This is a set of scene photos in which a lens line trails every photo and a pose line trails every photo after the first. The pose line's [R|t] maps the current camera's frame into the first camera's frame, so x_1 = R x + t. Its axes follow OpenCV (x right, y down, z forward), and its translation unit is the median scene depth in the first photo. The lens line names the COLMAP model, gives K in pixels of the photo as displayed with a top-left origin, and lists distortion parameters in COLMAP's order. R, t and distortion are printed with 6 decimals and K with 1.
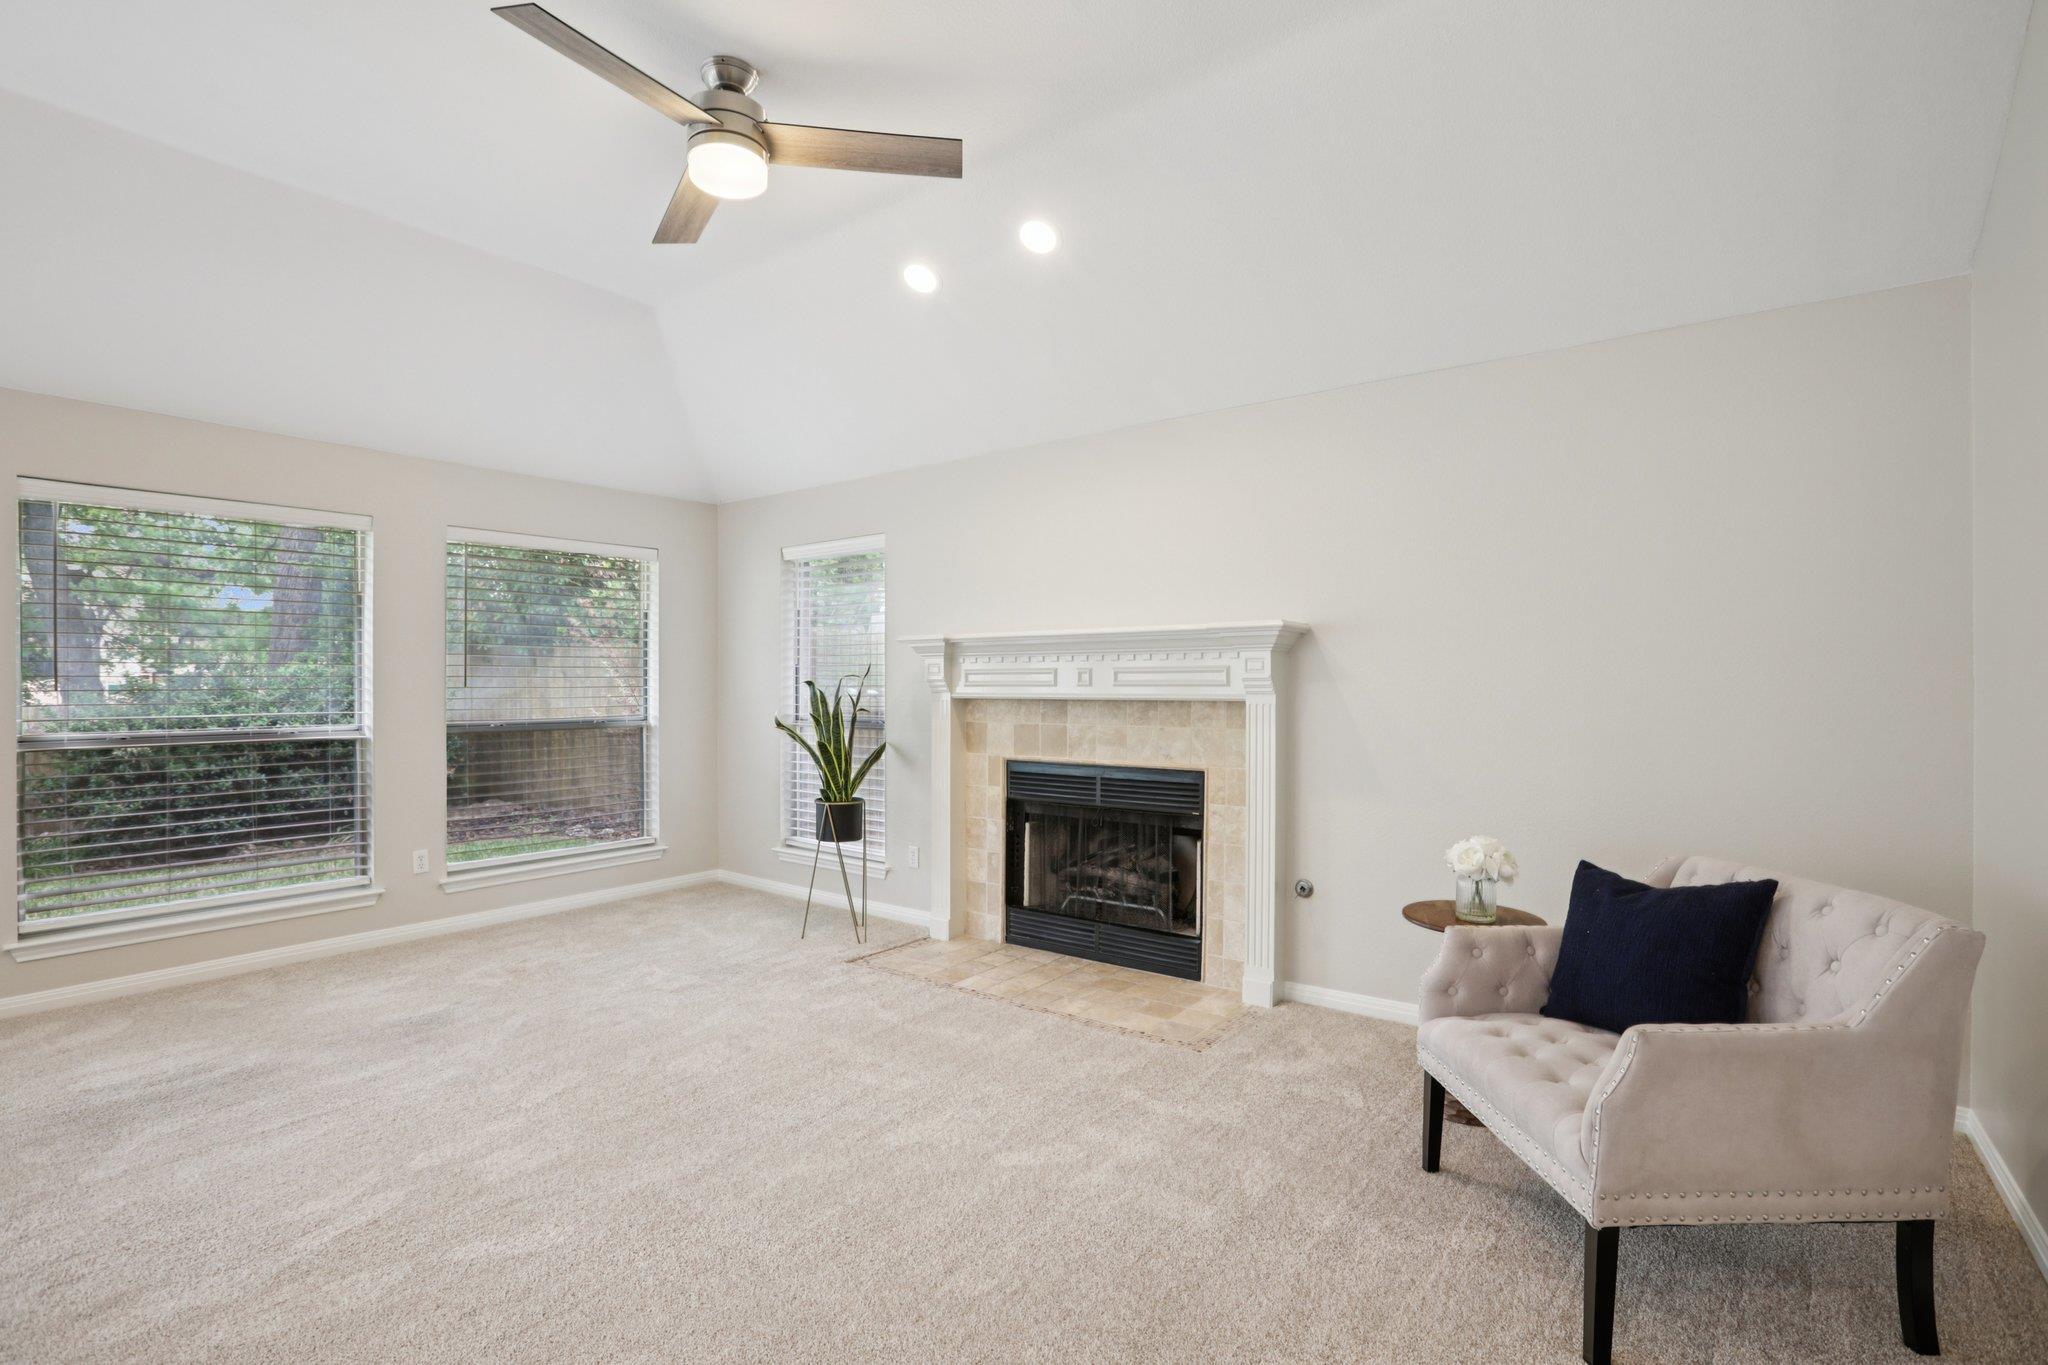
lens RADIAL K [[940.2, 0, 1022.0], [0, 940.2, 688.9], [0, 0, 1]] dist [-0.012893, 0.001682]
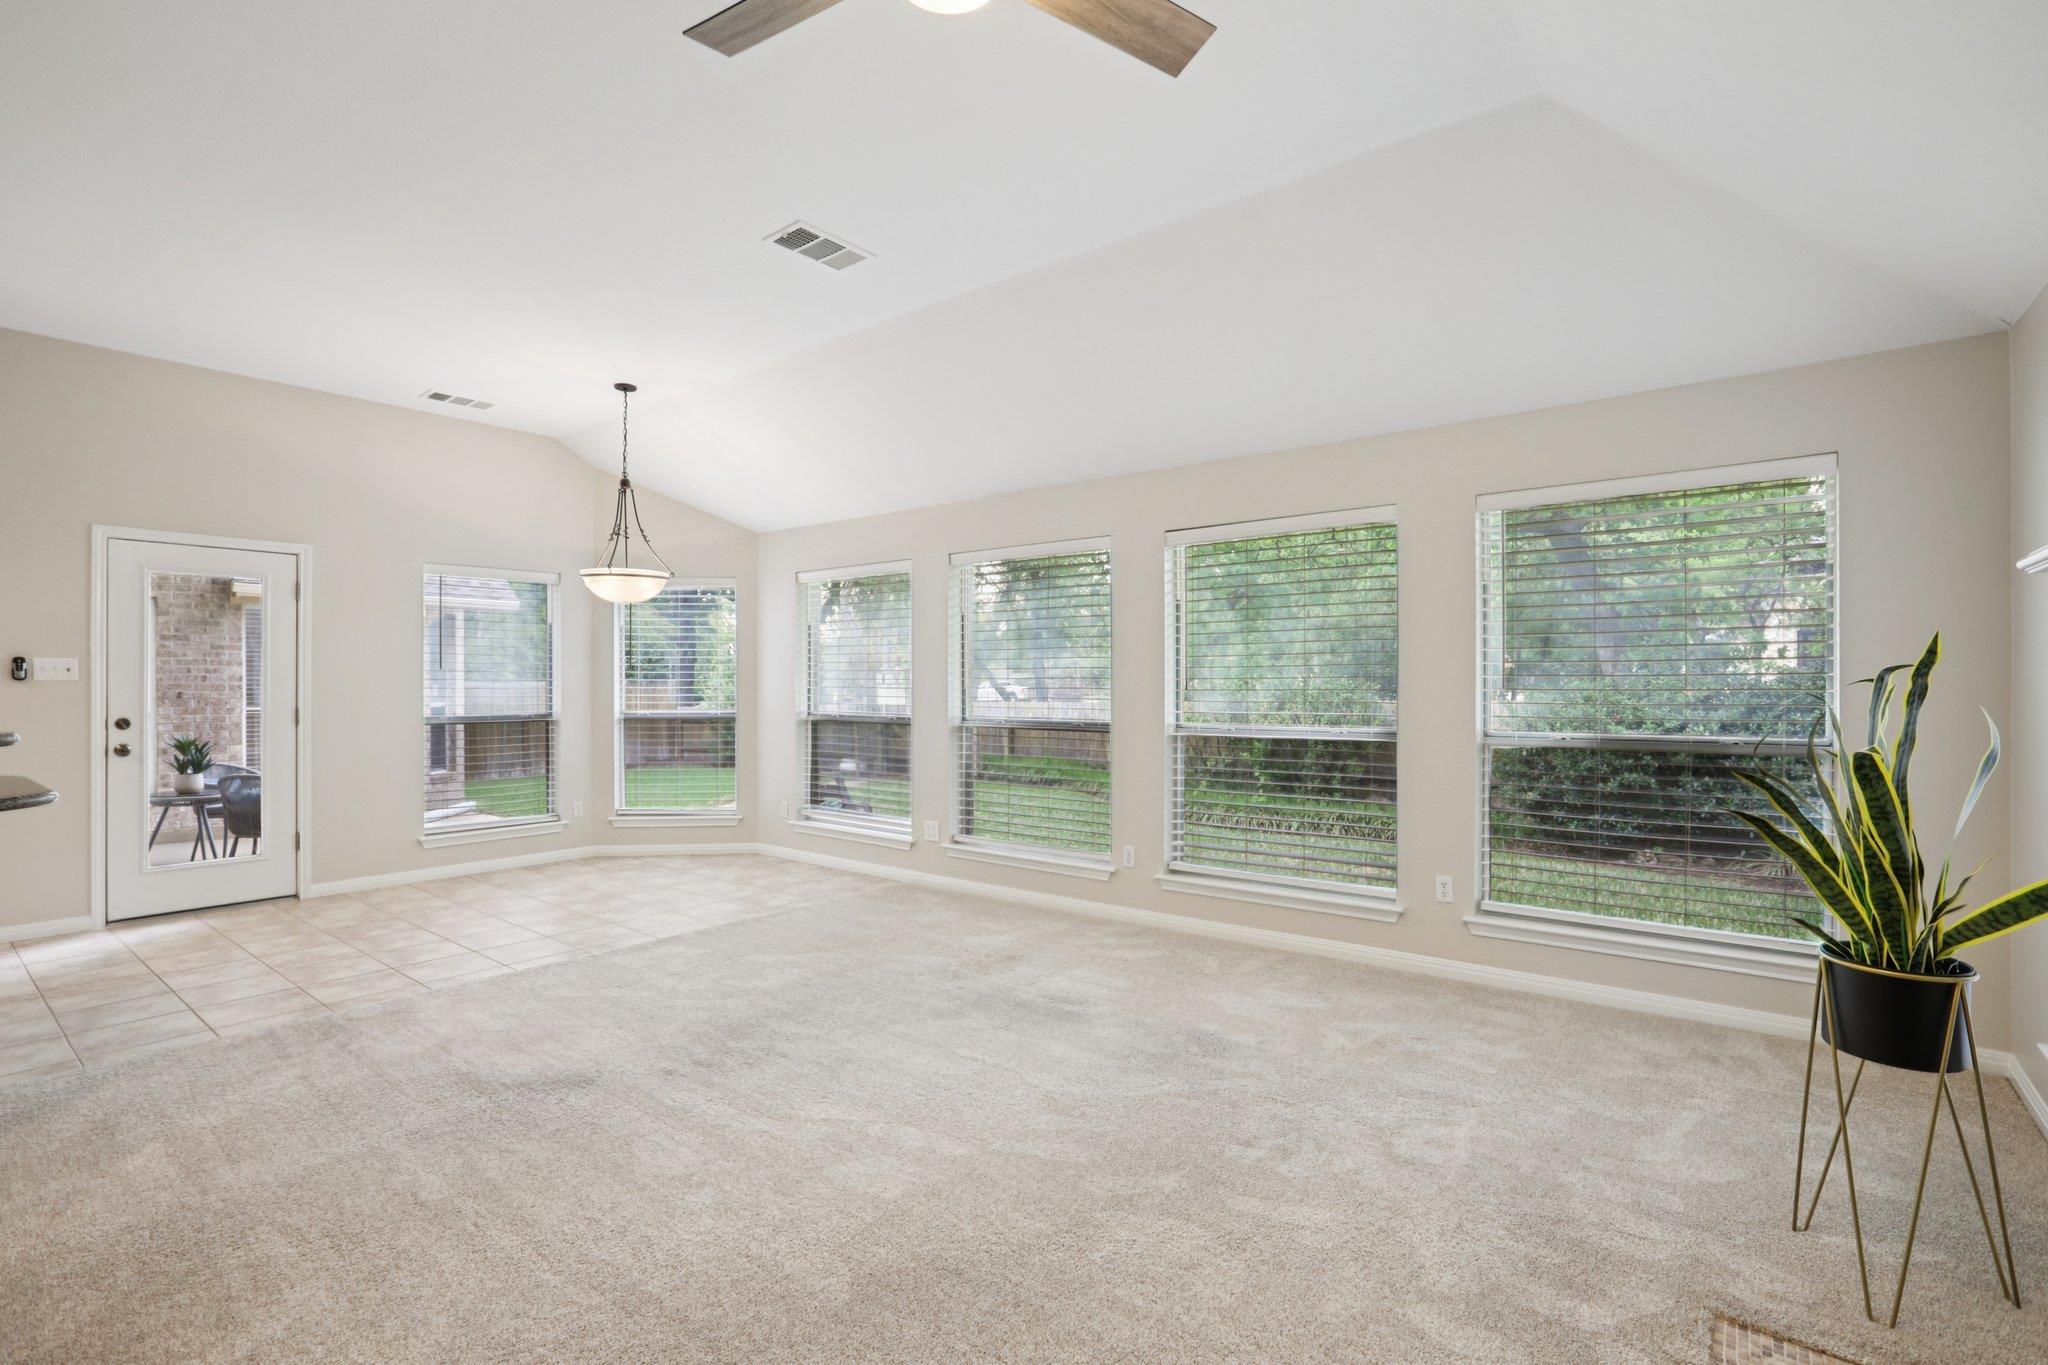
lens RADIAL K [[940.2, 0, 1020.5], [0, 940.2, 687.3], [0, 0, 1]] dist [-0.012893, 0.001682]
pose [[-0.030615, -0.000302, -0.999531, 0.270872], [0.004919, 0.999988, -0.000453, -0.003343], [0.999519, -0.004931, -0.030613, 0.730620]]
